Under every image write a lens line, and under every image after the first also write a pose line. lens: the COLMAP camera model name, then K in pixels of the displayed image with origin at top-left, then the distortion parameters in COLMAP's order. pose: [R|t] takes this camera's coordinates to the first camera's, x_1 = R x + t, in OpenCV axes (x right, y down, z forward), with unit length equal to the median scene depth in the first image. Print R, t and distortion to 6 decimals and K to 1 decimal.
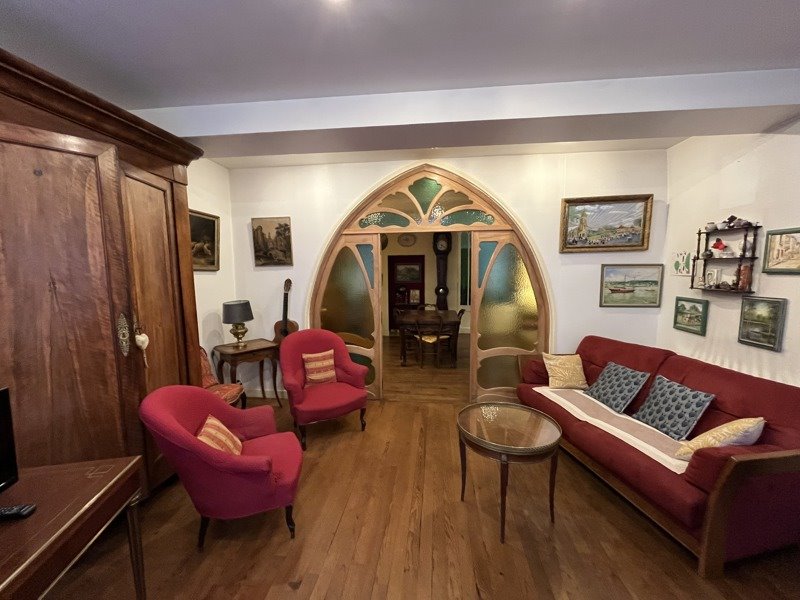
lens RADIAL K [[324.5, 0, 397.9], [0, 324.5, 305.3], [0, 0, 1]] dist [0.000293, 0.000000]
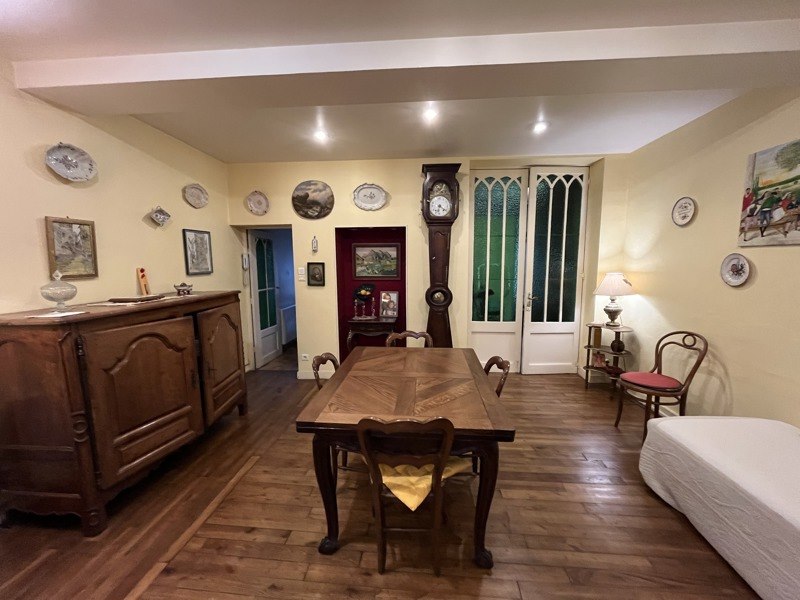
lens RADIAL K [[324.5, 0, 402.2], [0, 324.5, 298.7], [0, 0, 1]] dist [0.000293, 0.000000]
pose [[0.998147, -0.009058, 0.060172, 0.043880], [0.007828, 0.999756, 0.020644, -0.050571], [-0.060344, -0.020135, 0.997975, 0.470326]]
